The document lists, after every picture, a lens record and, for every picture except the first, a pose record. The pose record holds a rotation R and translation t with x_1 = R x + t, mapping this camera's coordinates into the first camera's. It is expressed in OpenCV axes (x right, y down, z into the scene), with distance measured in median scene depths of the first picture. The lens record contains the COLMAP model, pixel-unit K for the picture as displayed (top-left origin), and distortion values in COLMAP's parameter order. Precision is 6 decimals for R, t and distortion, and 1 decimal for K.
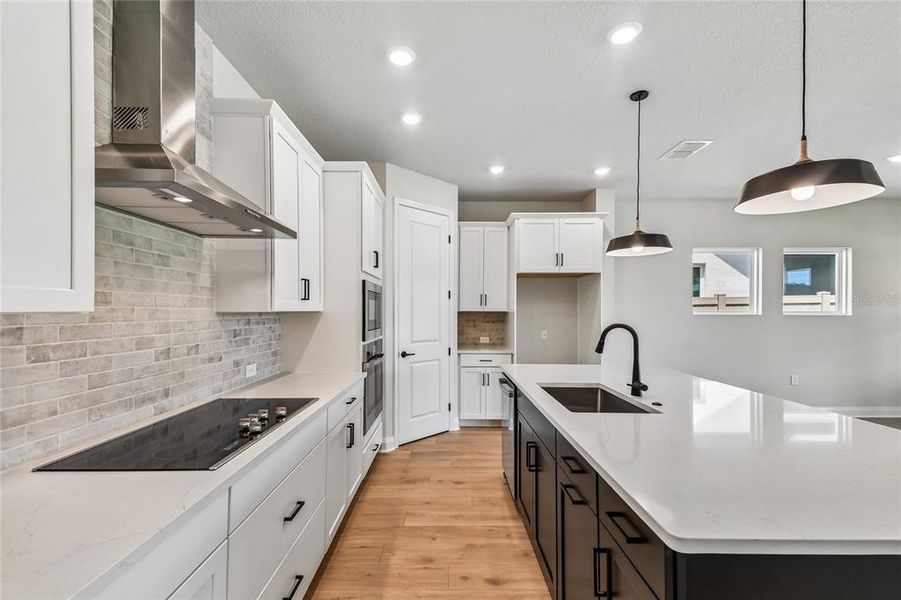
lens RADIAL K [[391.6, 0, 451.2], [0, 391.6, 310.6], [0, 0, 1]] dist [0.057839, -0.025965]
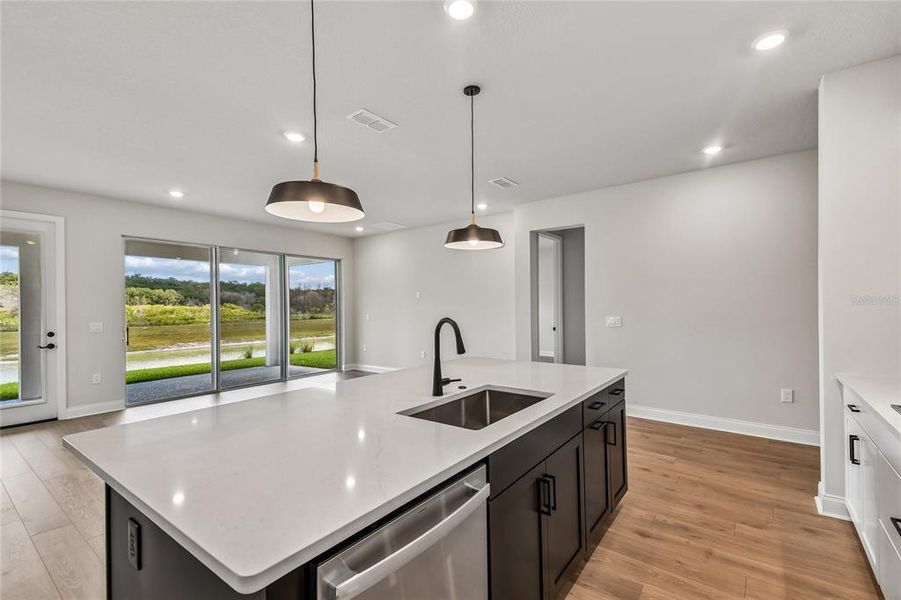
lens RADIAL K [[400.1, 0, 450.5], [0, 400.1, 300.0], [0, 0, 1]] dist [0.061533, -0.028571]
pose [[-0.791026, 0.013716, 0.611629, -0.107461], [0.007965, 0.999895, -0.012121, 0.001916], [-0.611730, -0.004717, -0.791052, 1.414901]]
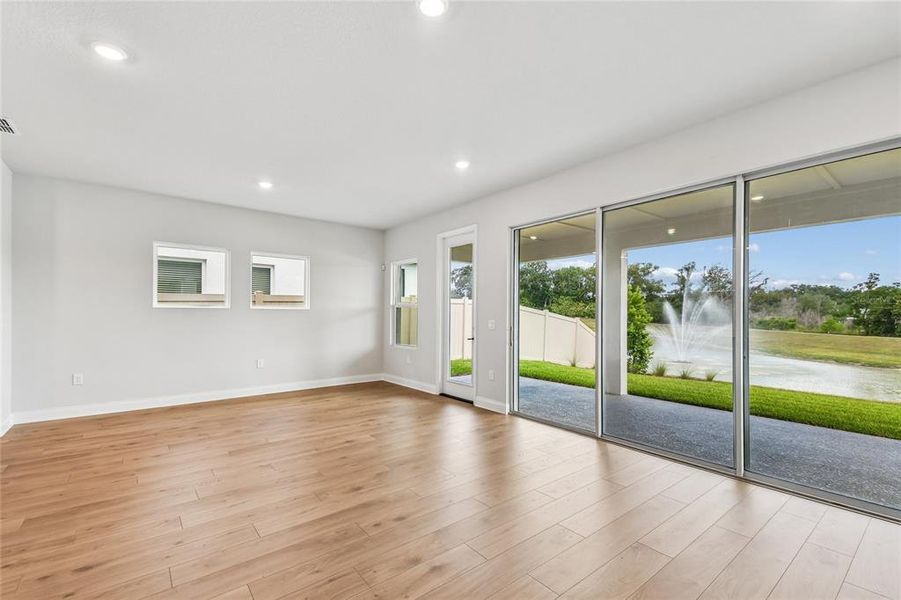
lens RADIAL K [[391.6, 0, 451.2], [0, 391.6, 310.6], [0, 0, 1]] dist [0.057839, -0.025965]
pose [[0.785509, 0.009395, 0.618779, 1.125606], [-0.005686, 0.999952, -0.007964, 0.044726], [-0.618824, 0.002738, 0.785525, -0.519038]]
